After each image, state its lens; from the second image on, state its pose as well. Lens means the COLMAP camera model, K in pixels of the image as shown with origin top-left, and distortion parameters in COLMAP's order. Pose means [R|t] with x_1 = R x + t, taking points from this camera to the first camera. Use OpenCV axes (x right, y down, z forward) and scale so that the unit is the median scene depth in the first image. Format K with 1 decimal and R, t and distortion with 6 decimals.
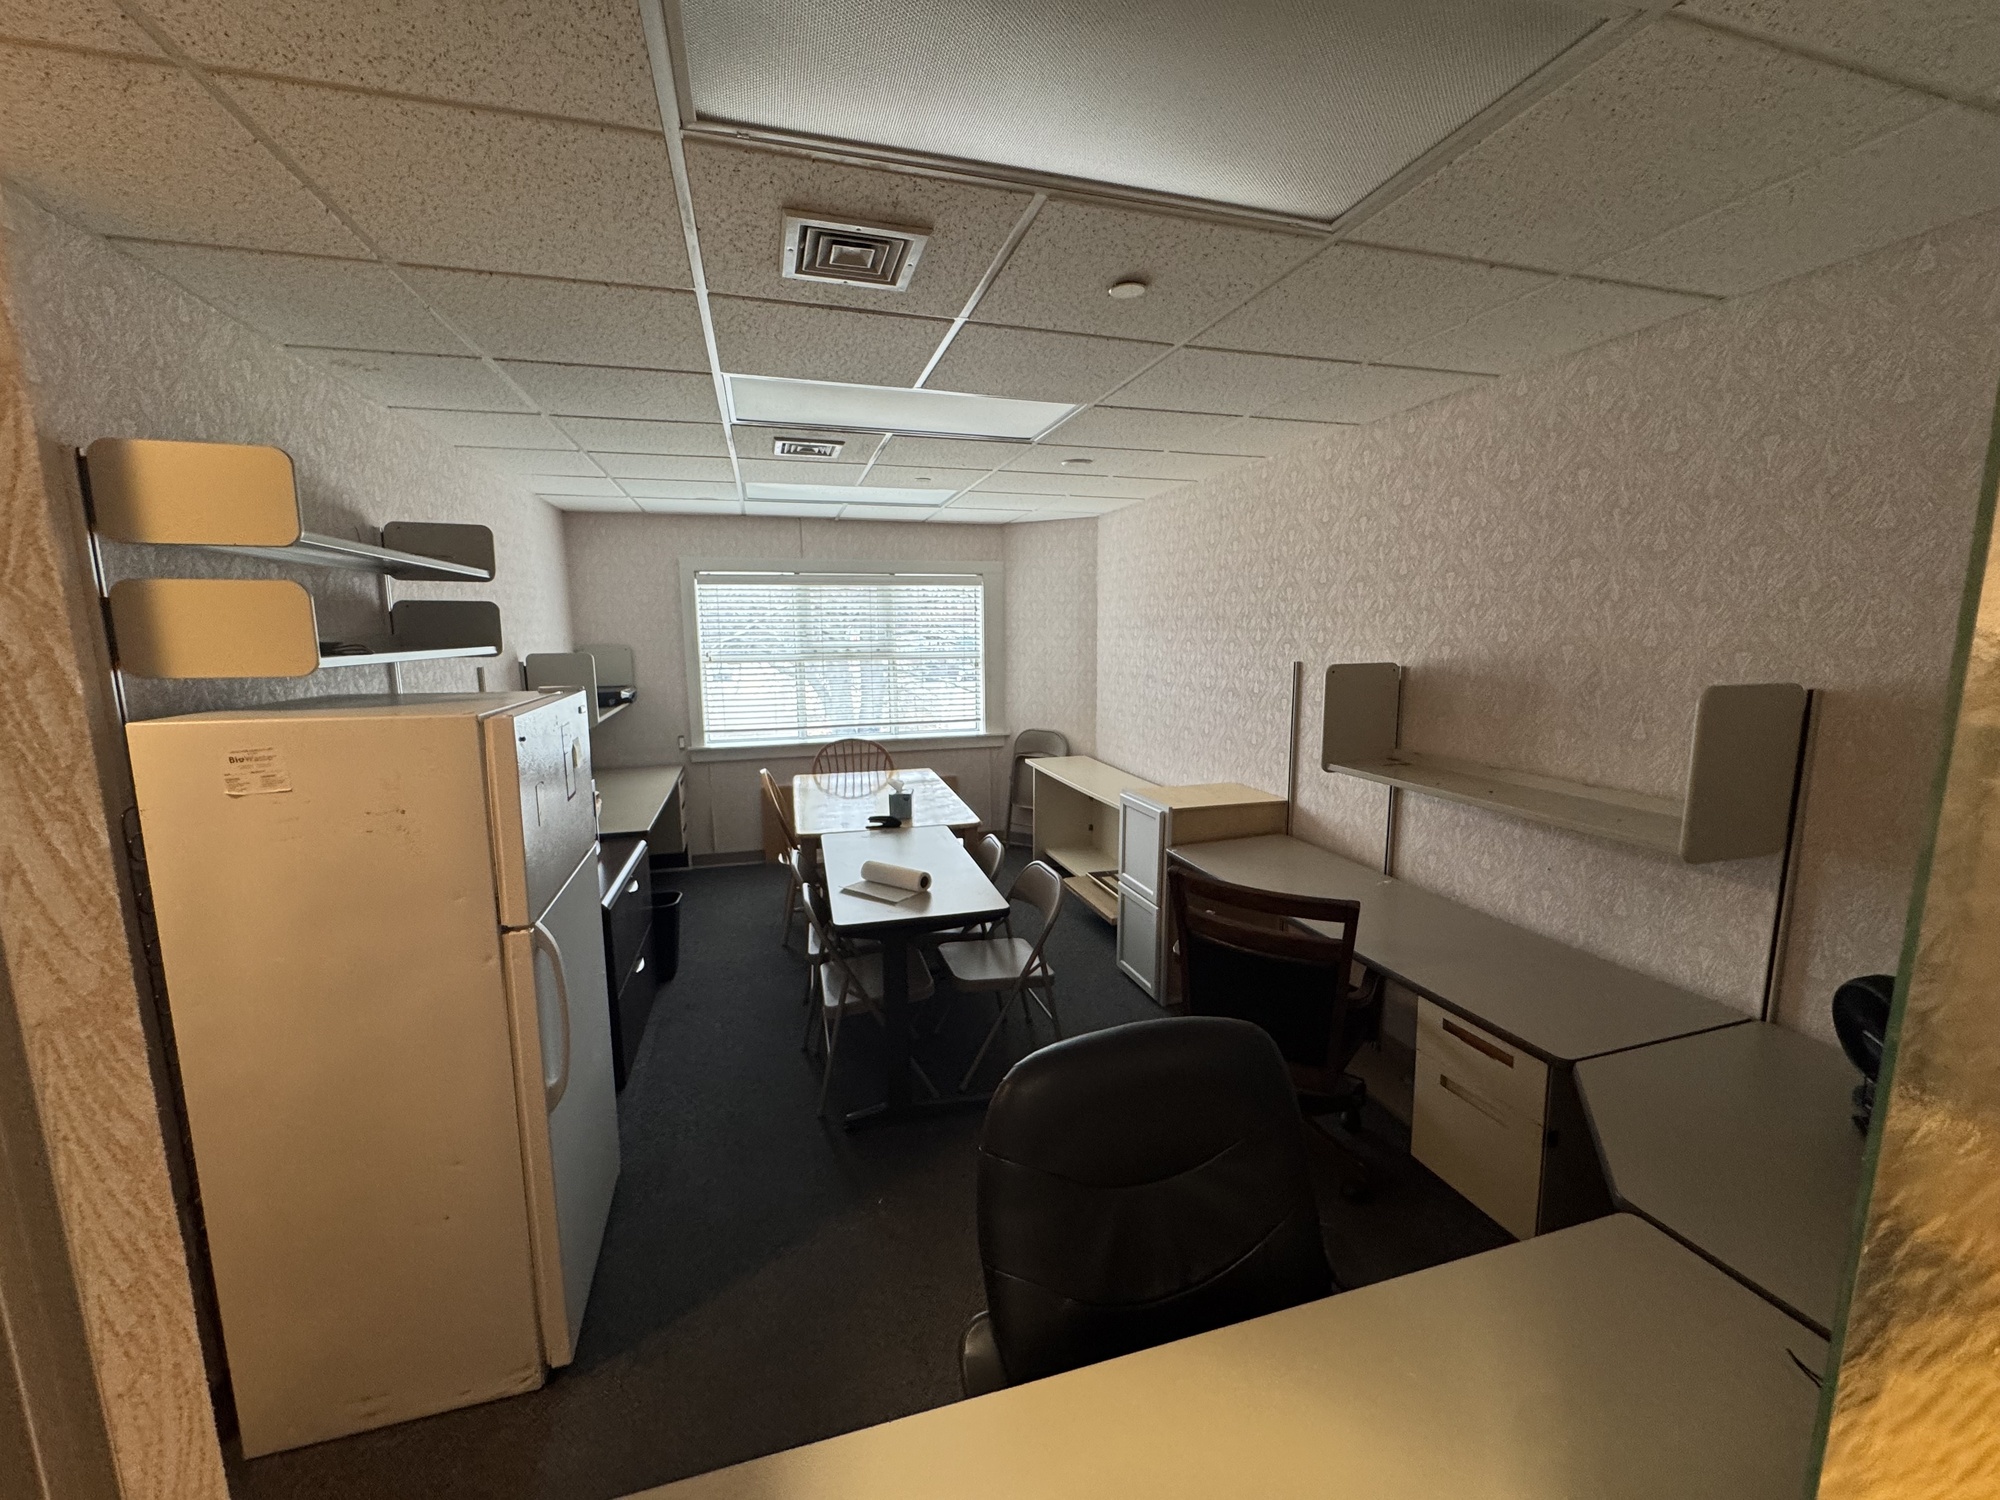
lens RADIAL K [[801.9, 0, 1003.0], [0, 801.9, 753.9], [0, 0, 1]] dist [-0.003113, -0.000045]
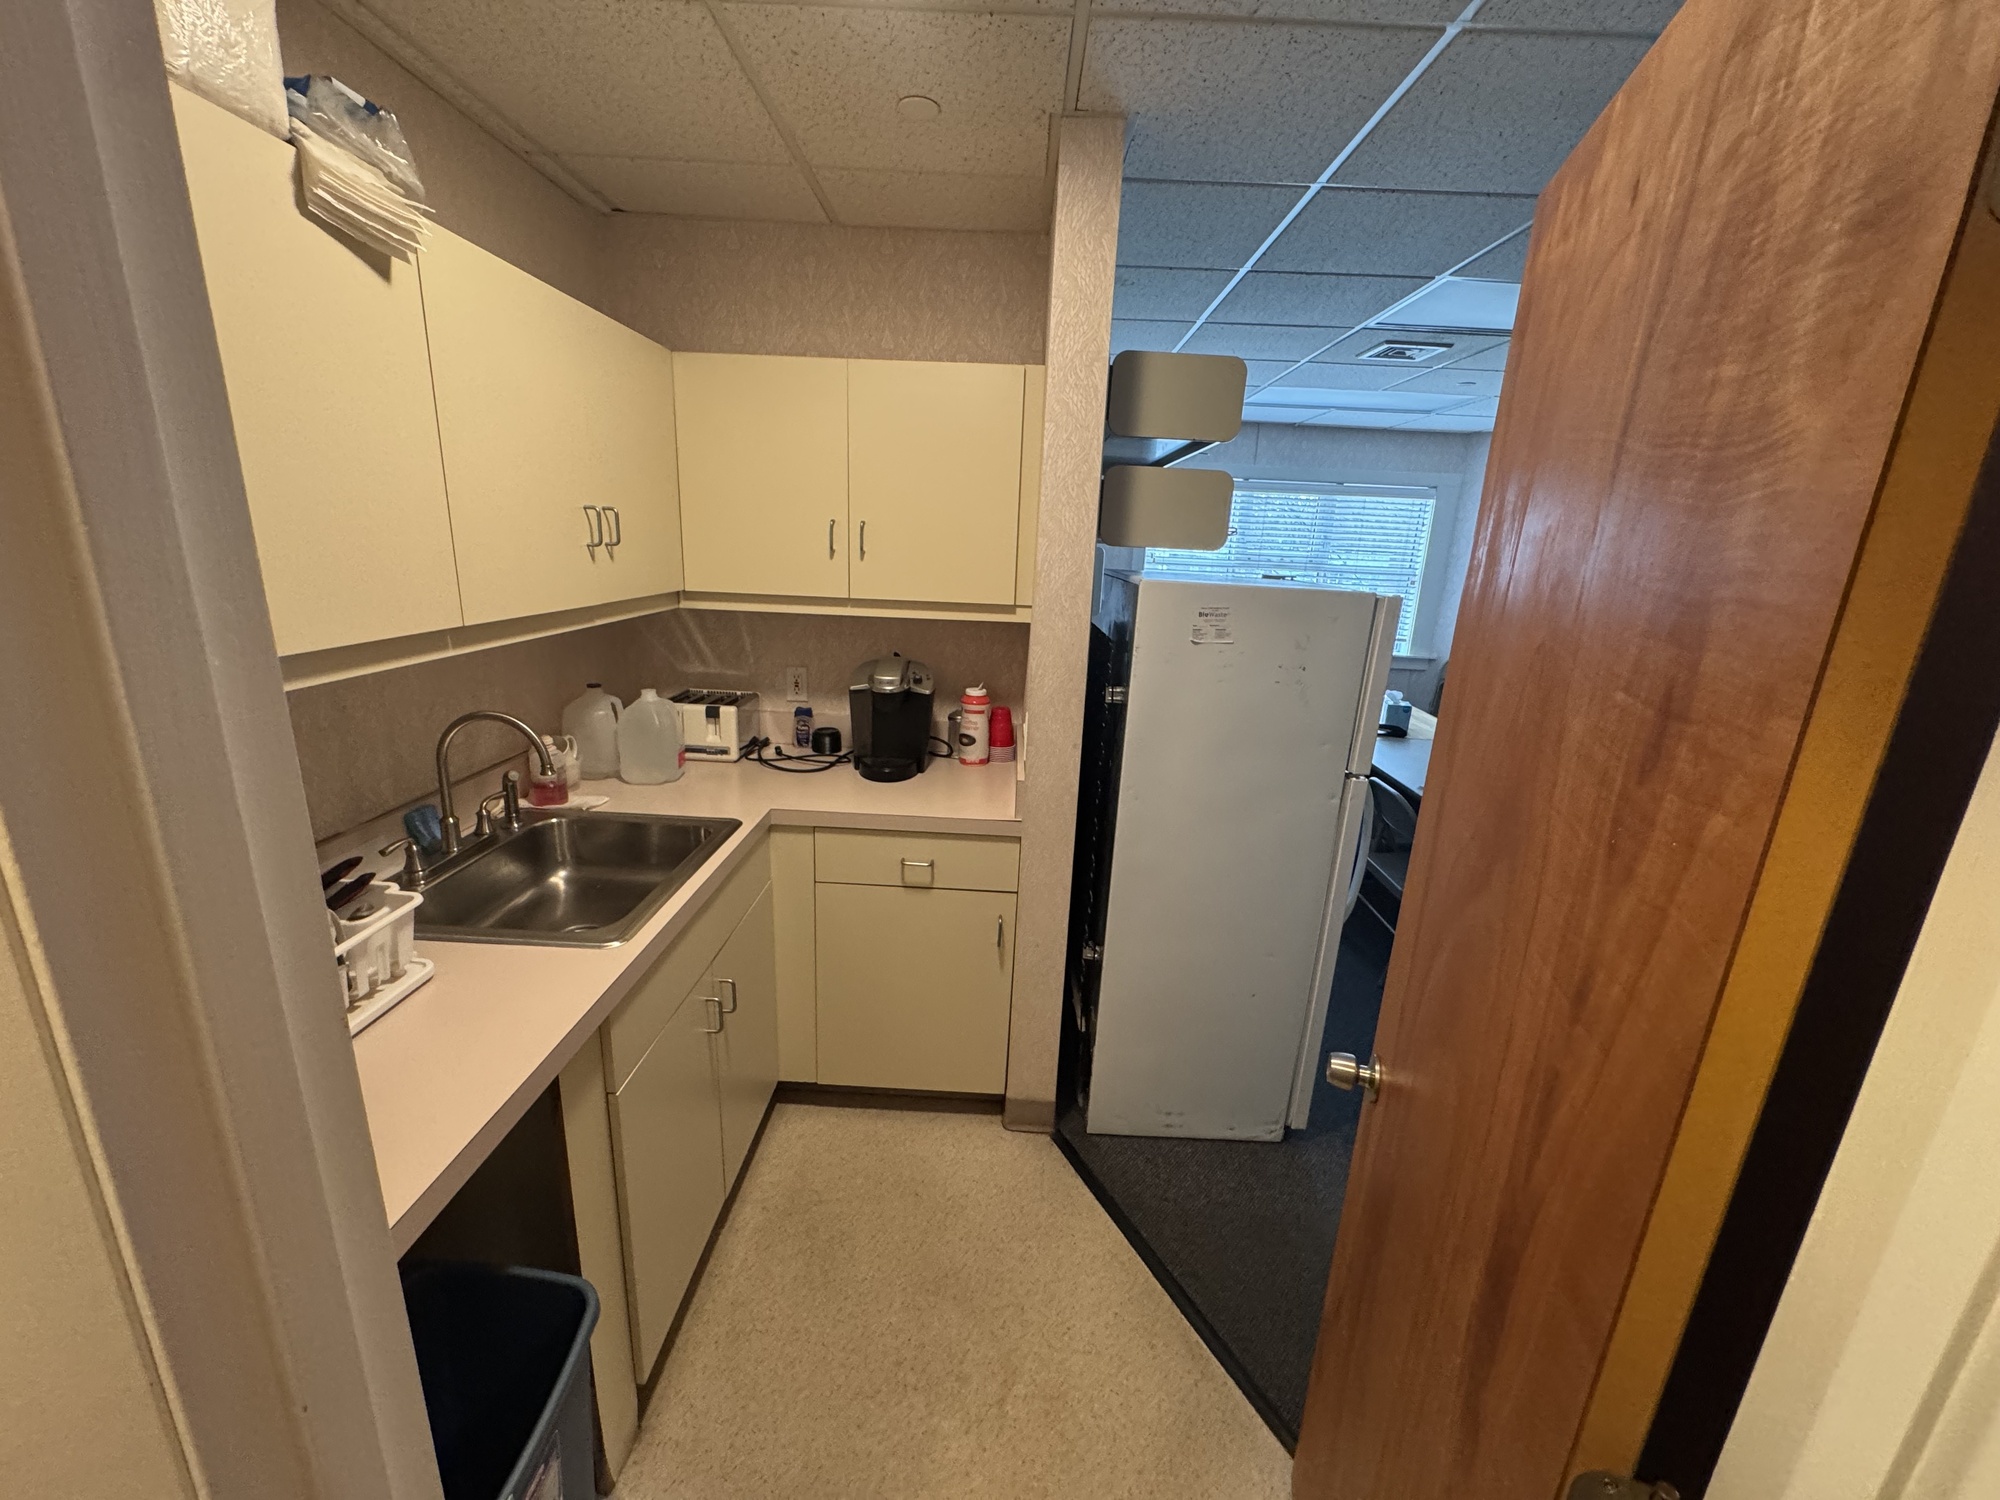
lens RADIAL K [[801.9, 0, 1000.4], [0, 801.9, 753.0], [0, 0, 1]] dist [-0.003113, -0.000045]
pose [[0.953880, 0.127080, -0.271962, -0.394854], [-0.098053, 0.988180, 0.117836, 0.047128], [0.283722, -0.085735, 0.955066, -0.145532]]
